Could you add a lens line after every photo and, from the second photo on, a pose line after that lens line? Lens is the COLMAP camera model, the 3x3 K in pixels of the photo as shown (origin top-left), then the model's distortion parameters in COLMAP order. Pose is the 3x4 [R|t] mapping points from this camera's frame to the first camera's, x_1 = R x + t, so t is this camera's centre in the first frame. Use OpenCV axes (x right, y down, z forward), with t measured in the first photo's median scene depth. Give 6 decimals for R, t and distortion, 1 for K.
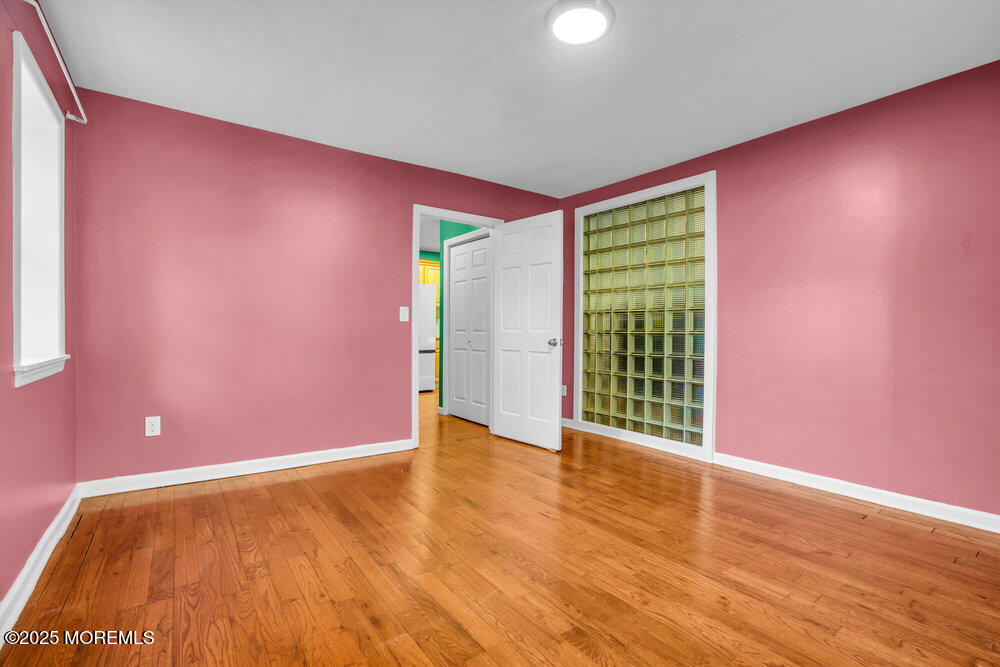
lens RADIAL K [[479.0, 0, 498.6], [0, 479.0, 334.0], [0, 0, 1]] dist [-0.029645, 0.000294]
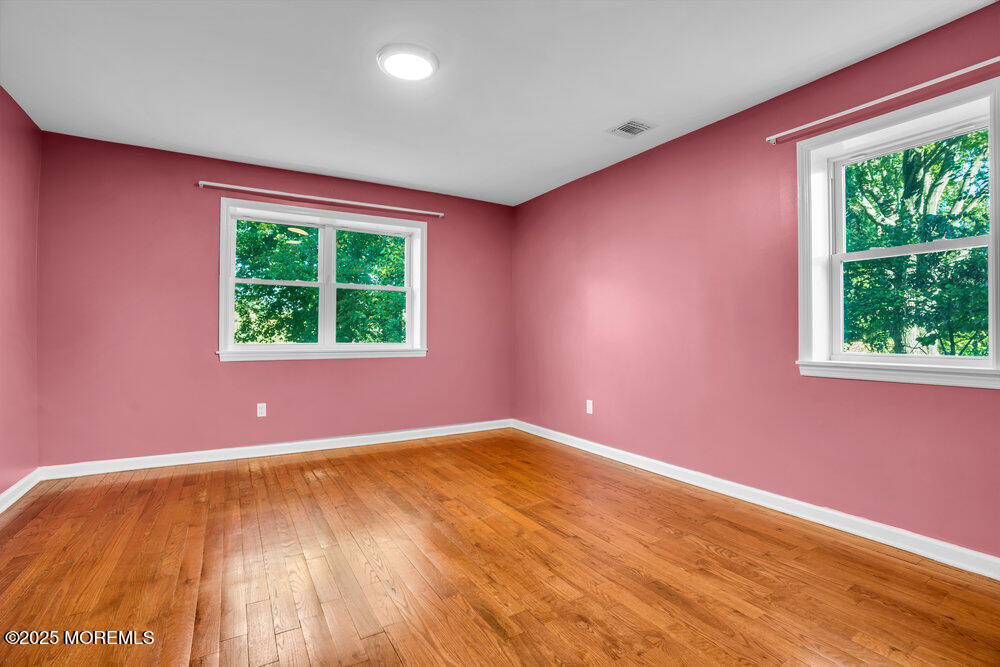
lens RADIAL K [[479.0, 0, 499.1], [0, 479.0, 334.7], [0, 0, 1]] dist [-0.029645, 0.000294]
pose [[-0.996752, -0.007170, 0.080213, -0.160530], [-0.006288, 0.999917, 0.011240, -0.022929], [-0.080286, 0.010699, -0.996714, 2.323068]]
